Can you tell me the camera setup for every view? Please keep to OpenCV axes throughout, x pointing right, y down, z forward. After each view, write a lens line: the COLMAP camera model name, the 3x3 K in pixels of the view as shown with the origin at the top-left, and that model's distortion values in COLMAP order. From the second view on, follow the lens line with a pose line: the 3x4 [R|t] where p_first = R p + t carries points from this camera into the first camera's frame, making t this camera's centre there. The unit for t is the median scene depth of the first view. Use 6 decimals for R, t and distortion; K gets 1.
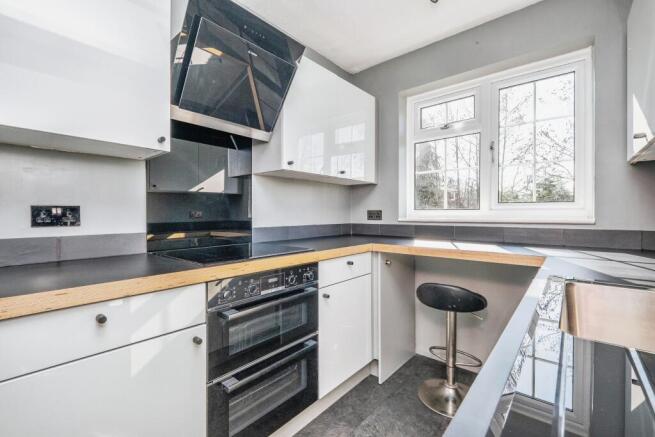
lens RADIAL K [[285.7, 0, 324.6], [0, 285.7, 212.7], [0, 0, 1]] dist [0.001792, 0.000126]
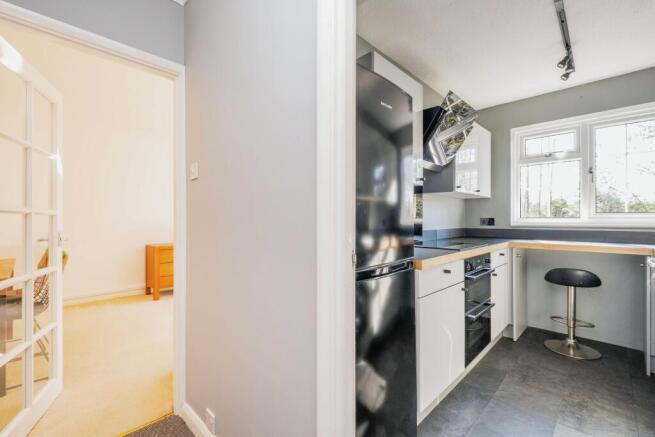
lens RADIAL K [[289.3, 0, 327.5], [0, 289.3, 218.5], [0, 0, 1]] dist [-0.002361, -0.000405]
pose [[0.998127, -0.003853, -0.061055, -0.569399], [0.003569, 0.999982, -0.004753, -0.003751], [0.061072, 0.004526, 0.998123, -0.432364]]
